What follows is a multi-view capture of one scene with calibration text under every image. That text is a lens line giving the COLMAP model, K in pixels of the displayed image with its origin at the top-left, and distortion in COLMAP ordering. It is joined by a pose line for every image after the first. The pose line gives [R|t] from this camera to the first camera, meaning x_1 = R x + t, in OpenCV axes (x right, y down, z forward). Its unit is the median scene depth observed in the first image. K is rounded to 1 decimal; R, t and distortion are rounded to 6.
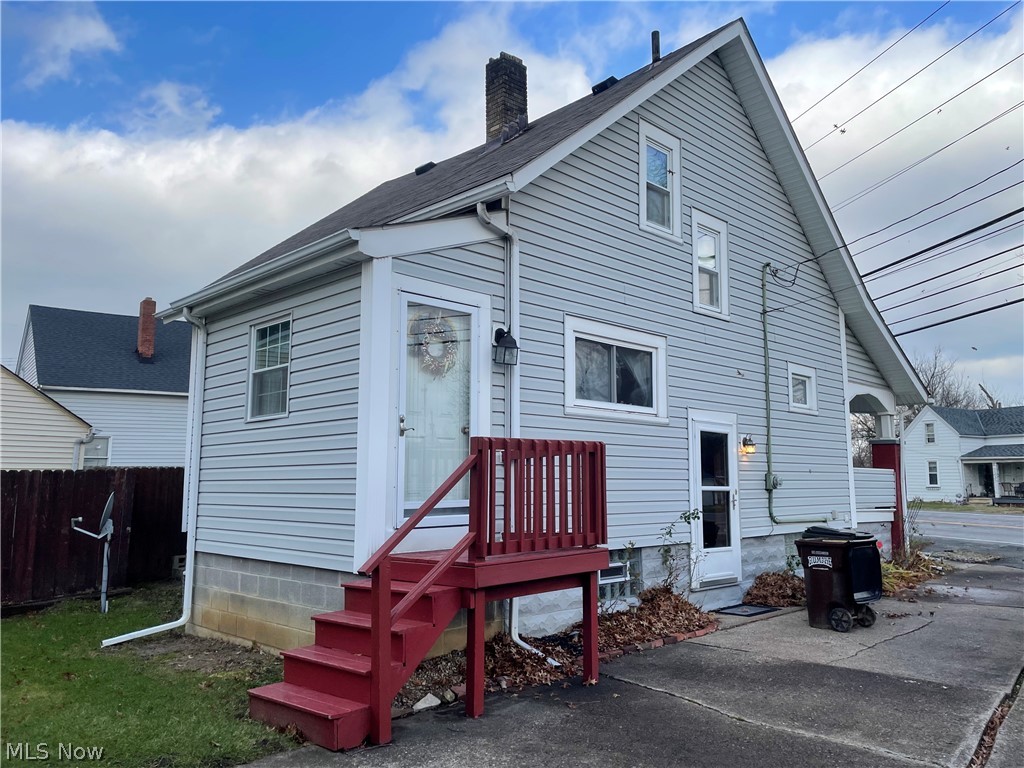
lens RADIAL K [[765.8, 0, 512.7], [0, 765.8, 376.8], [0, 0, 1]] dist [0.084295, -0.094689]
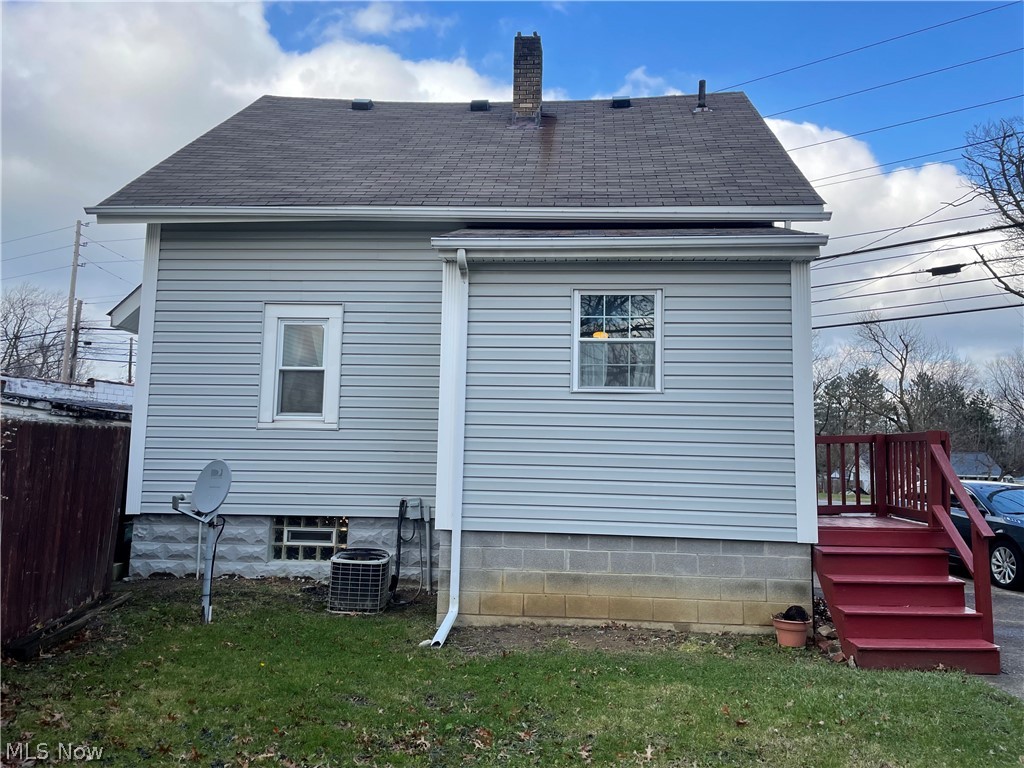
lens RADIAL K [[765.8, 0, 512.7], [0, 765.8, 376.8], [0, 0, 1]] dist [0.084295, -0.094689]
pose [[0.768201, 0.084897, 0.634554, -0.999706], [-0.111643, 0.993746, 0.002203, 0.046974], [-0.630399, -0.072536, 0.772875, 0.326980]]
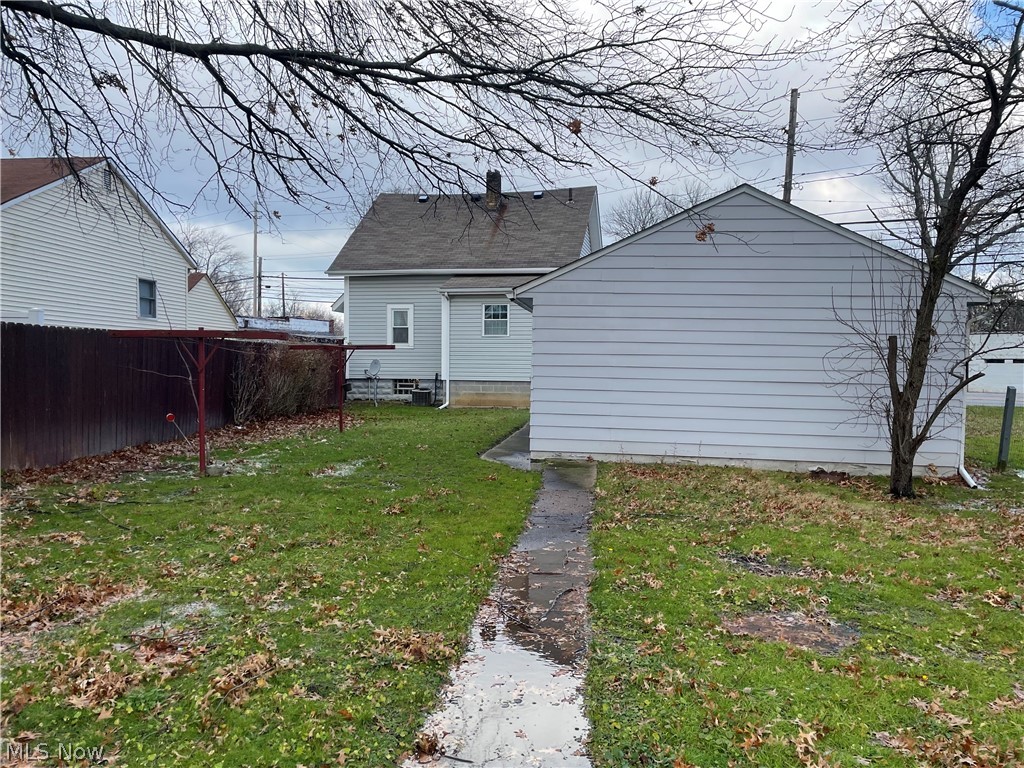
lens RADIAL K [[765.8, 0, 512.7], [0, 765.8, 376.8], [0, 0, 1]] dist [0.084295, -0.094689]
pose [[0.853365, -0.003757, 0.521301, -1.797651], [-0.079491, 0.987343, 0.137242, -0.204962], [-0.515218, -0.158556, 0.842265, -1.590302]]
